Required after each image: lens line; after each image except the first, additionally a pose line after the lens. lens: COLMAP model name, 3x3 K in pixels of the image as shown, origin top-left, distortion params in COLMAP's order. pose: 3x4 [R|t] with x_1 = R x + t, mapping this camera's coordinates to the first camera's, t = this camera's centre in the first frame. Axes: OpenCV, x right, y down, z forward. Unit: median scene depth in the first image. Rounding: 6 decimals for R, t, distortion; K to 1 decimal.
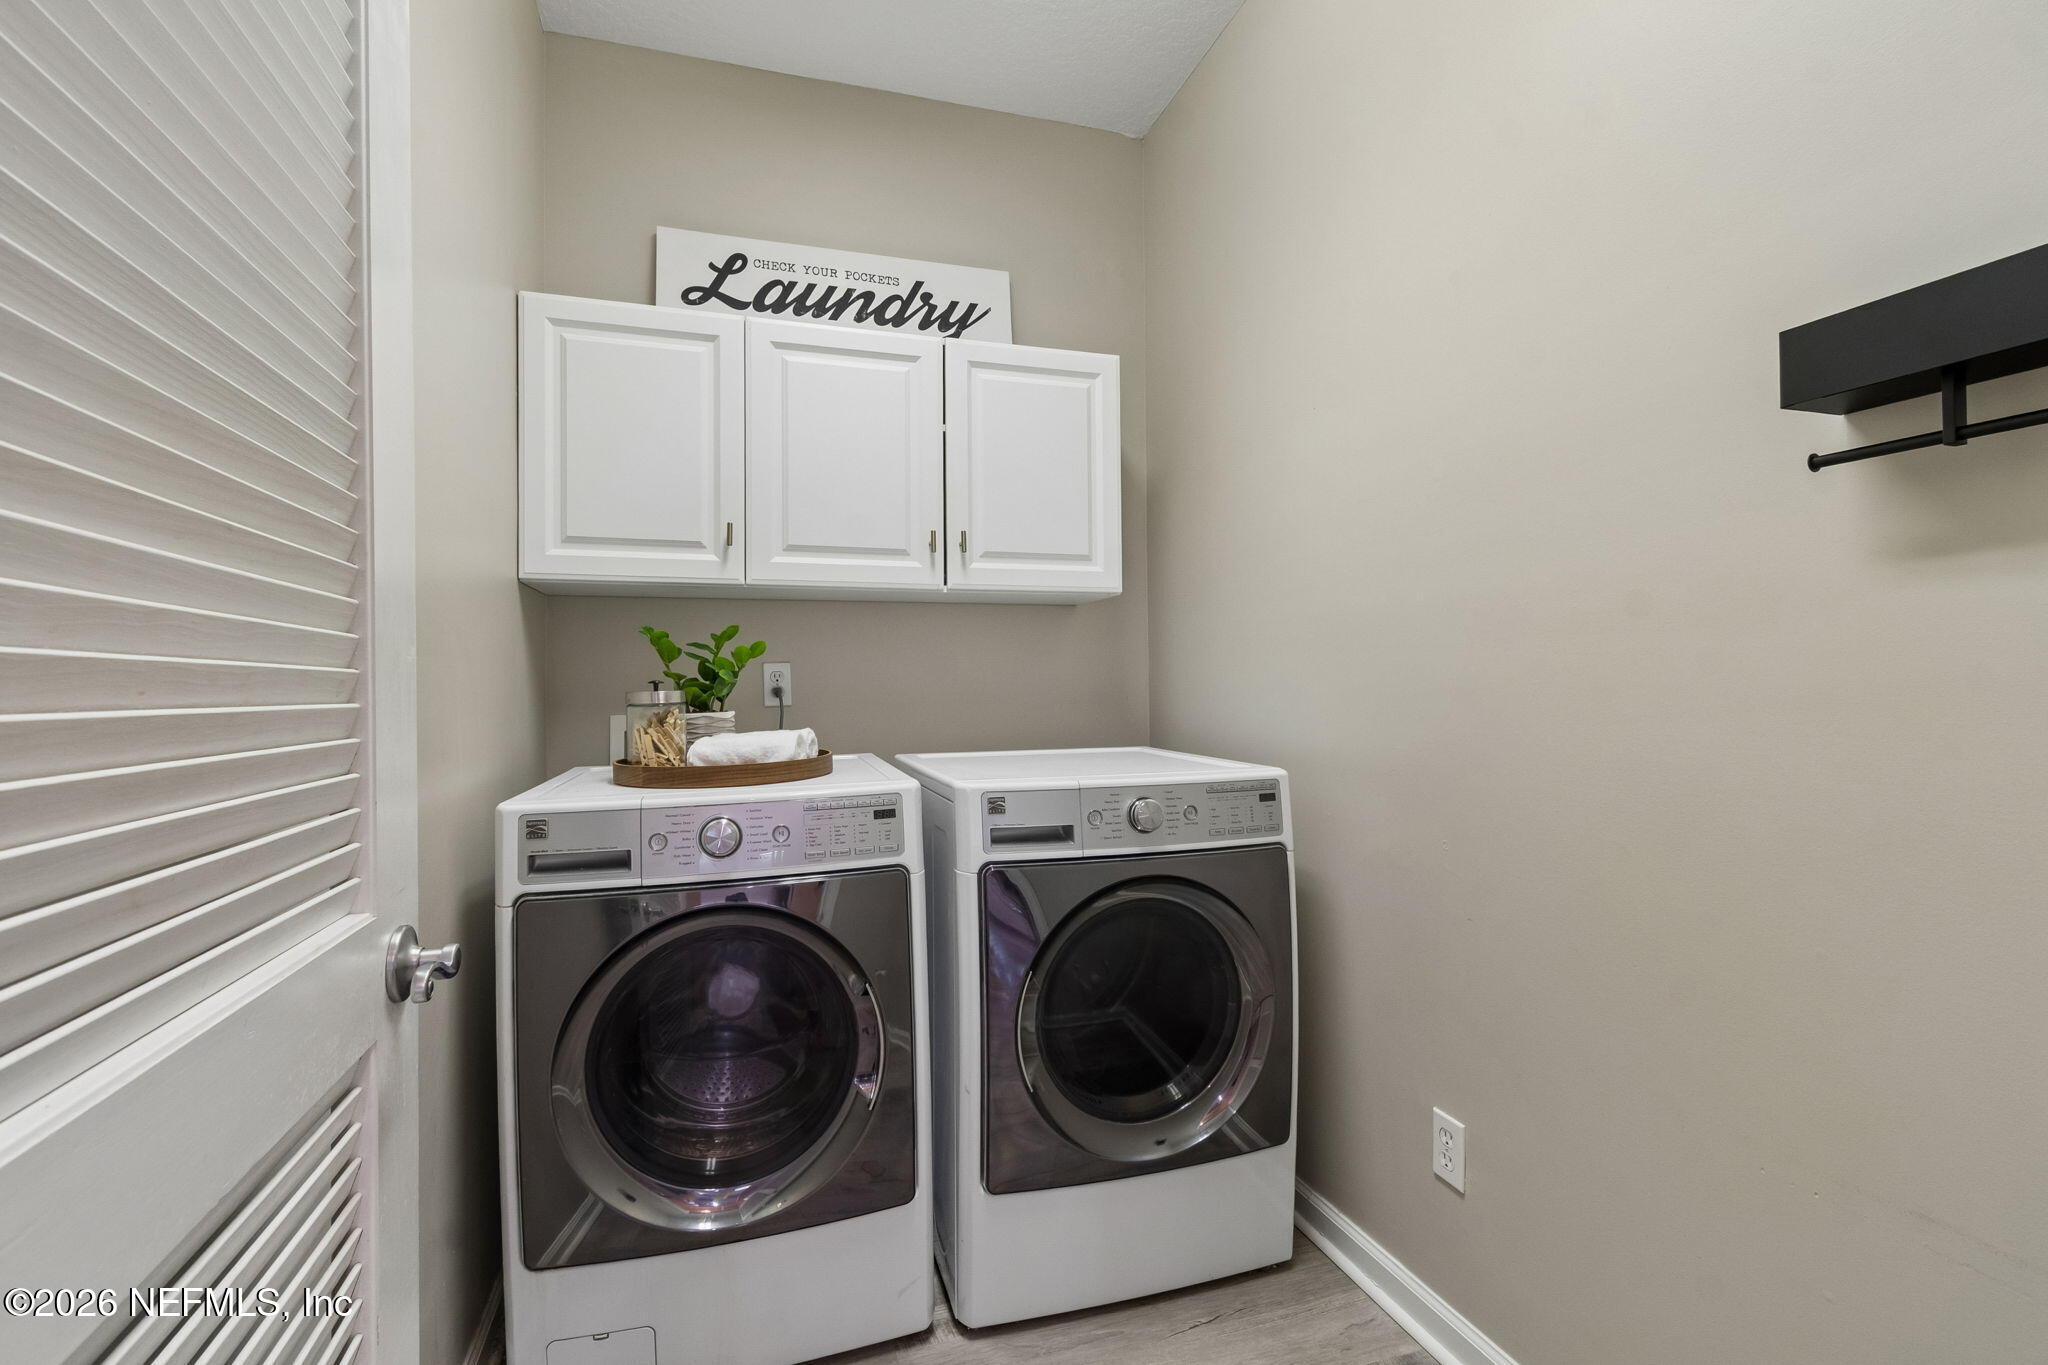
lens RADIAL K [[914.0, 0, 1029.7], [0, 914.0, 660.0], [0, 0, 1]] dist [0.000956, 0.000118]
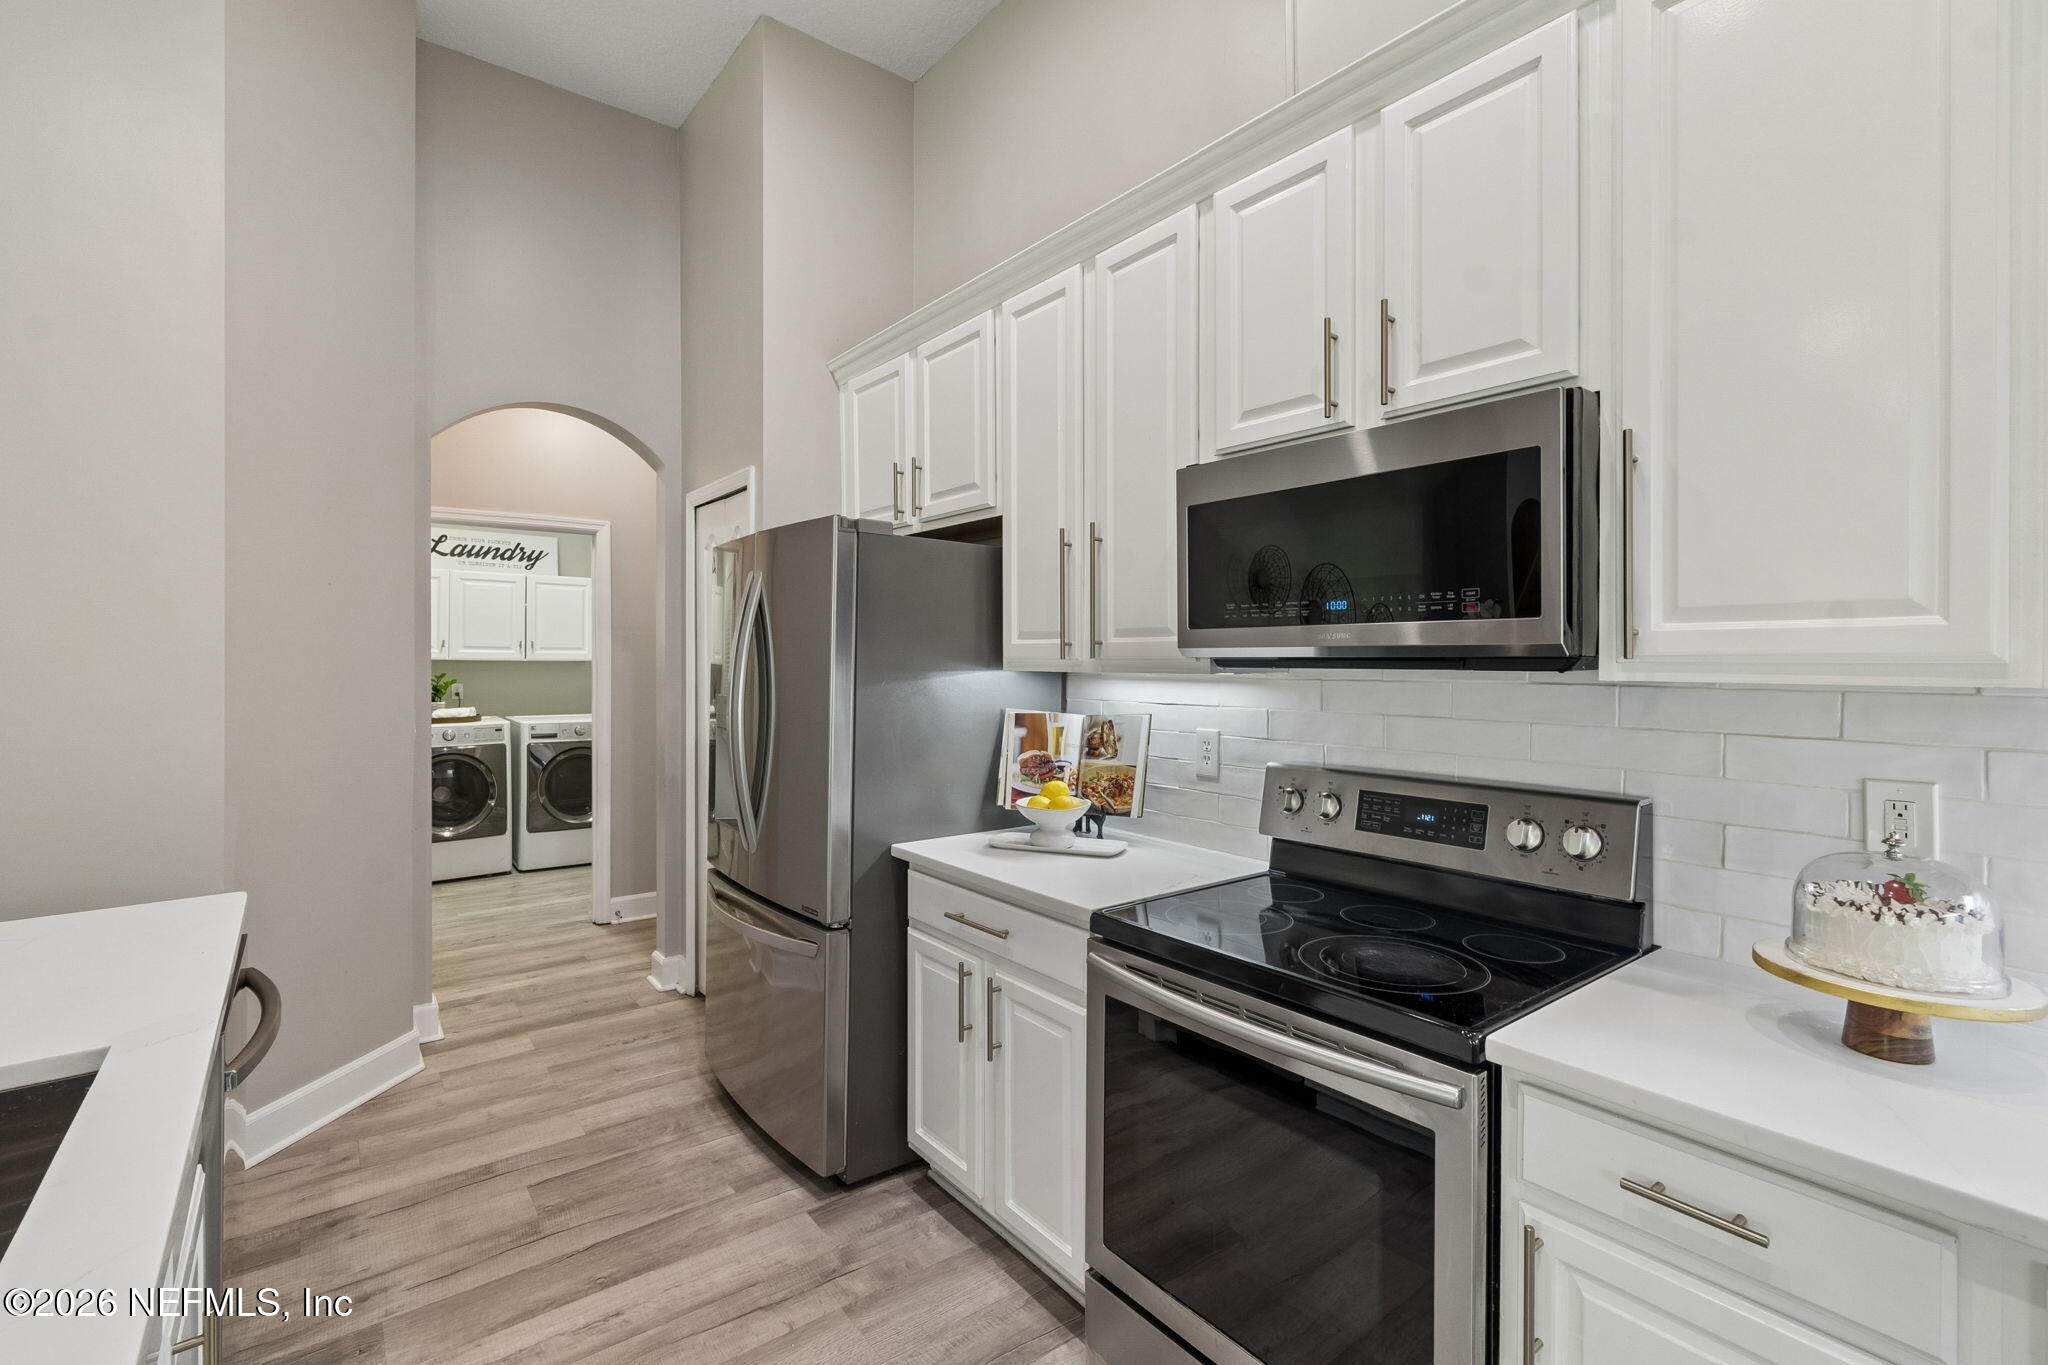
lens RADIAL K [[914.0, 0, 1029.7], [0, 914.0, 660.0], [0, 0, 1]] dist [0.000956, 0.000118]
pose [[0.938921, 0.020817, 0.343503, 0.463922], [-0.028432, 0.999449, 0.017147, -0.191836], [-0.342957, -0.025866, 0.938995, -2.554099]]
